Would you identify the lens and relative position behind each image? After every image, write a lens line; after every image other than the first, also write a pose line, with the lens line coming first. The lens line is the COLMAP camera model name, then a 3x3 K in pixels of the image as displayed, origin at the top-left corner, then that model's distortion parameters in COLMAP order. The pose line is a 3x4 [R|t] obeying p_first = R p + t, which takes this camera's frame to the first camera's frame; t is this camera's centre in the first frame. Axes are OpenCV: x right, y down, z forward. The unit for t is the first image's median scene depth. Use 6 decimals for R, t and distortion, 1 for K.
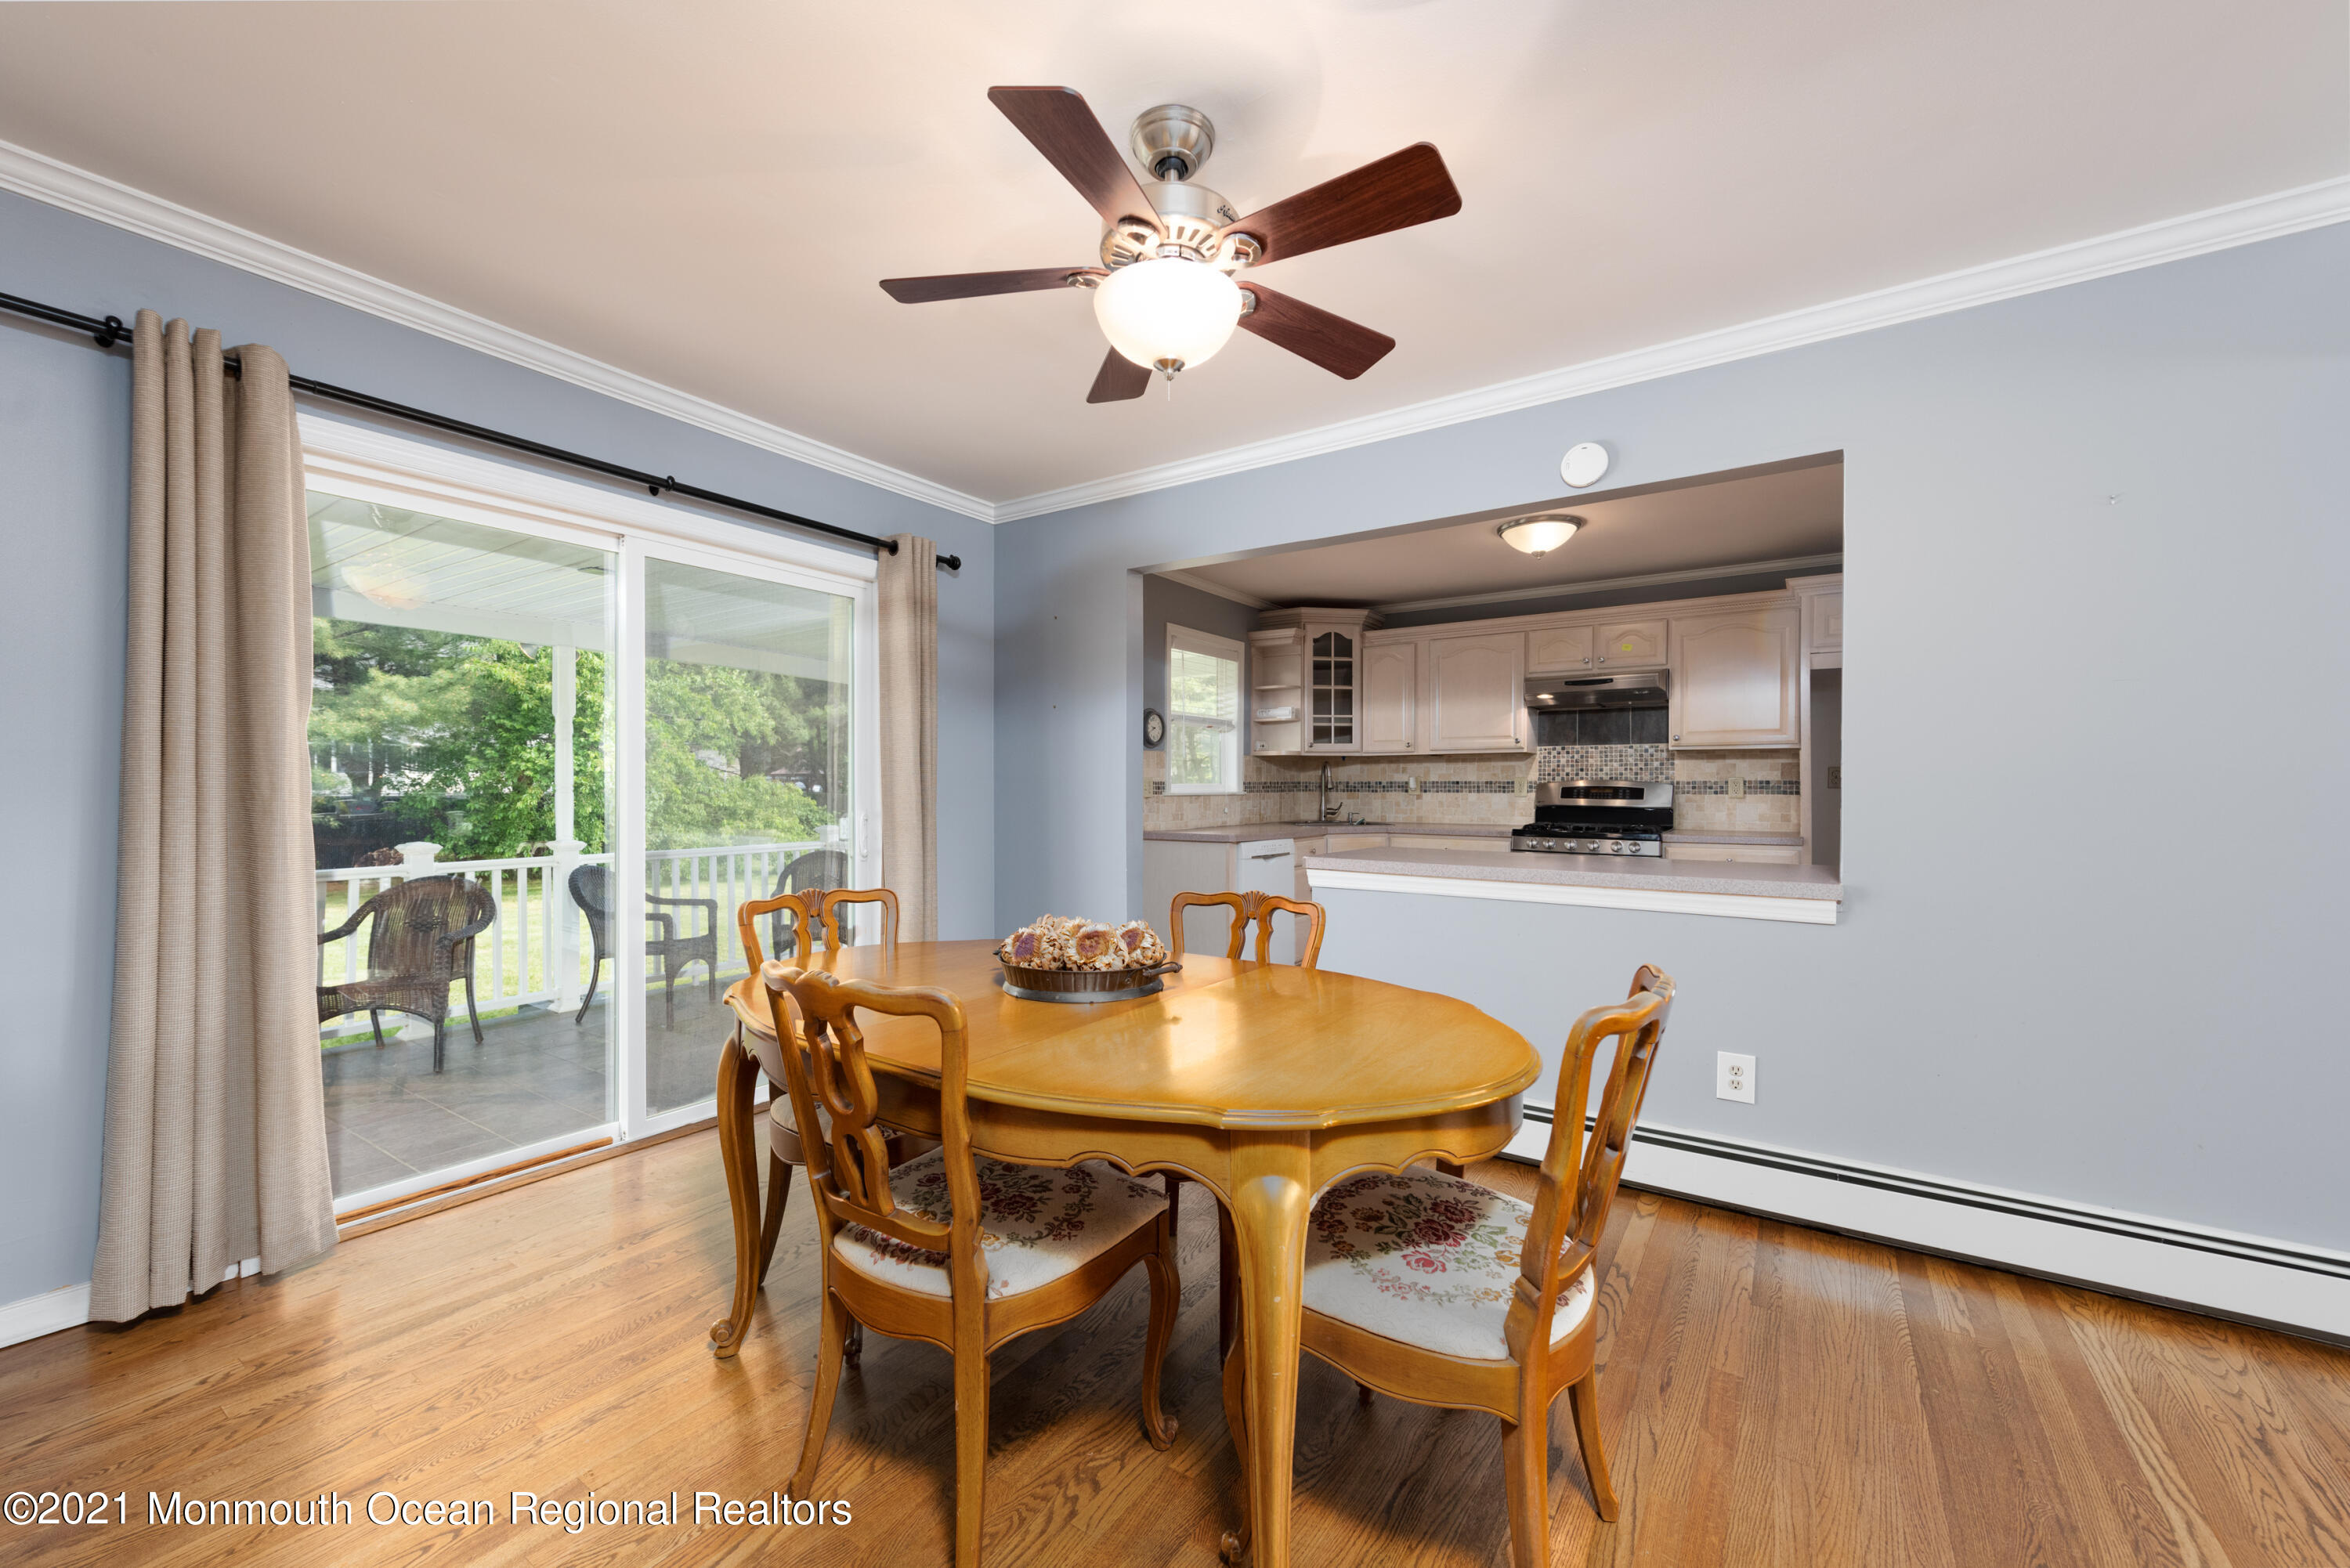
lens RADIAL K [[936.2, 0, 1172.4], [0, 936.2, 794.1], [0, 0, 1]] dist [0.010679, -0.002128]
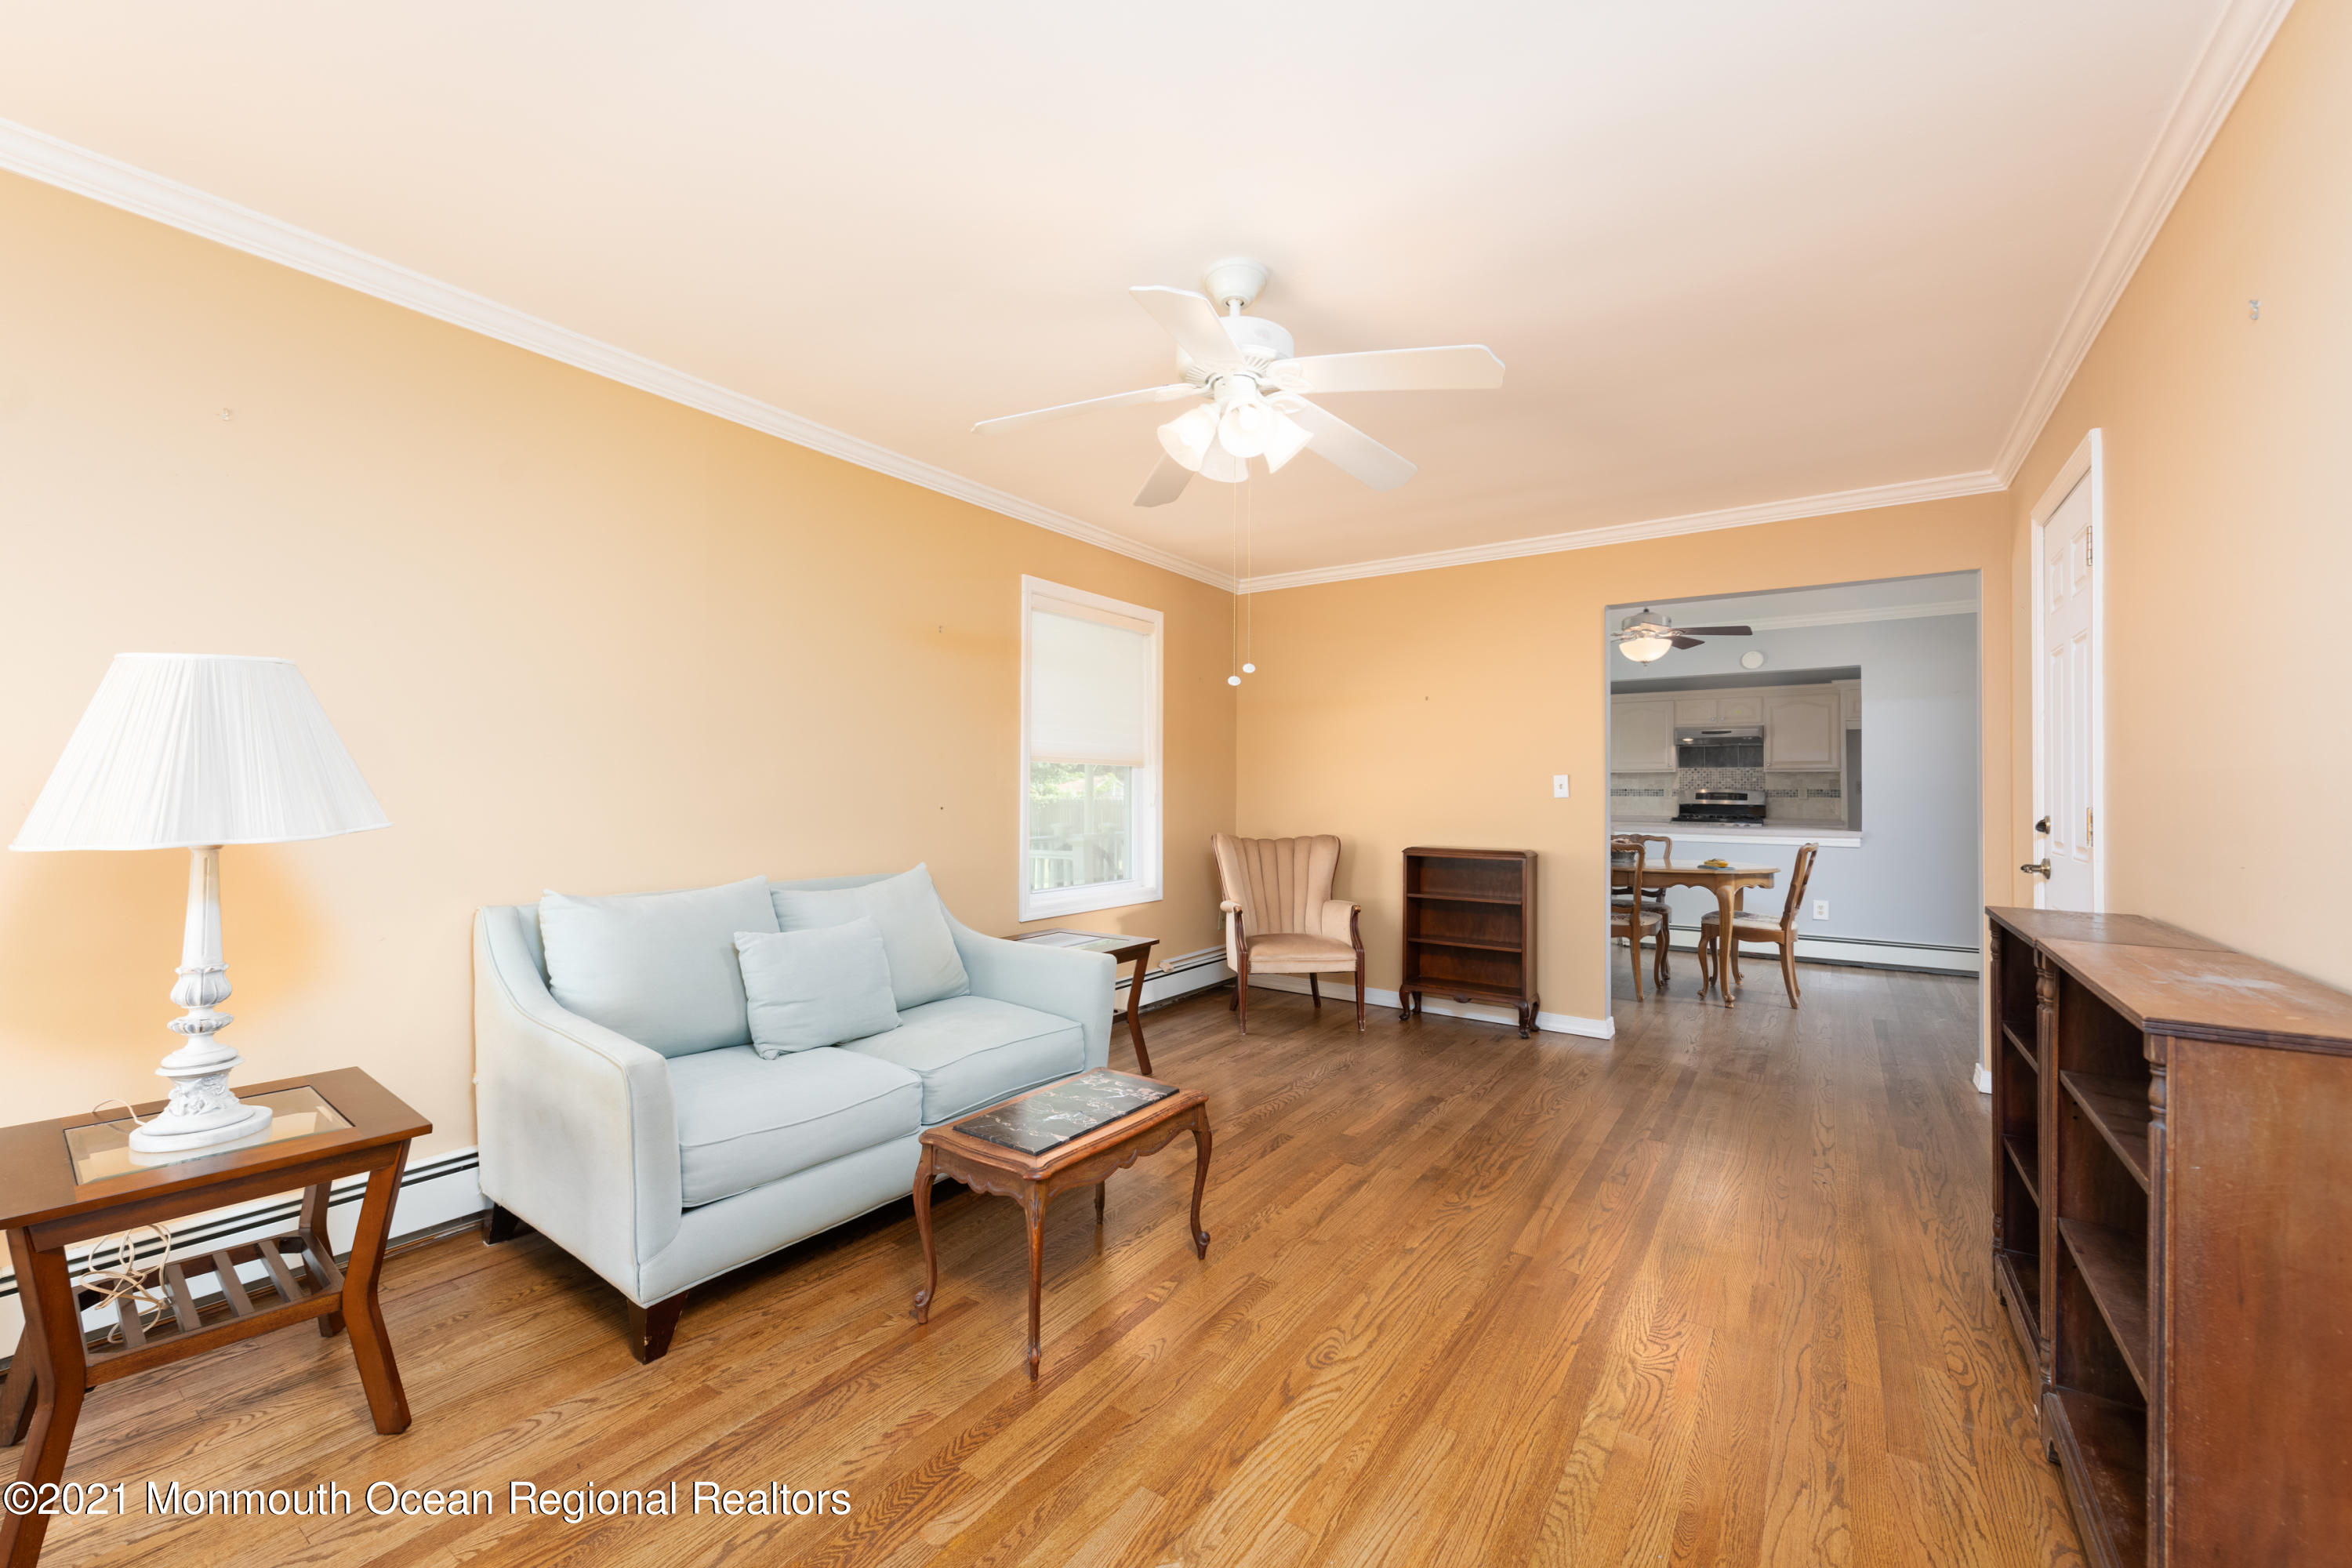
lens RADIAL K [[937.1, 0, 1179.0], [0, 937.1, 781.6], [0, 0, 1]] dist [0.010679, -0.002128]
pose [[0.999935, 0.000354, -0.011353, -0.527063], [-0.000526, 0.999885, -0.015133, -0.001497], [0.011347, 0.015138, 0.999821, -0.746580]]
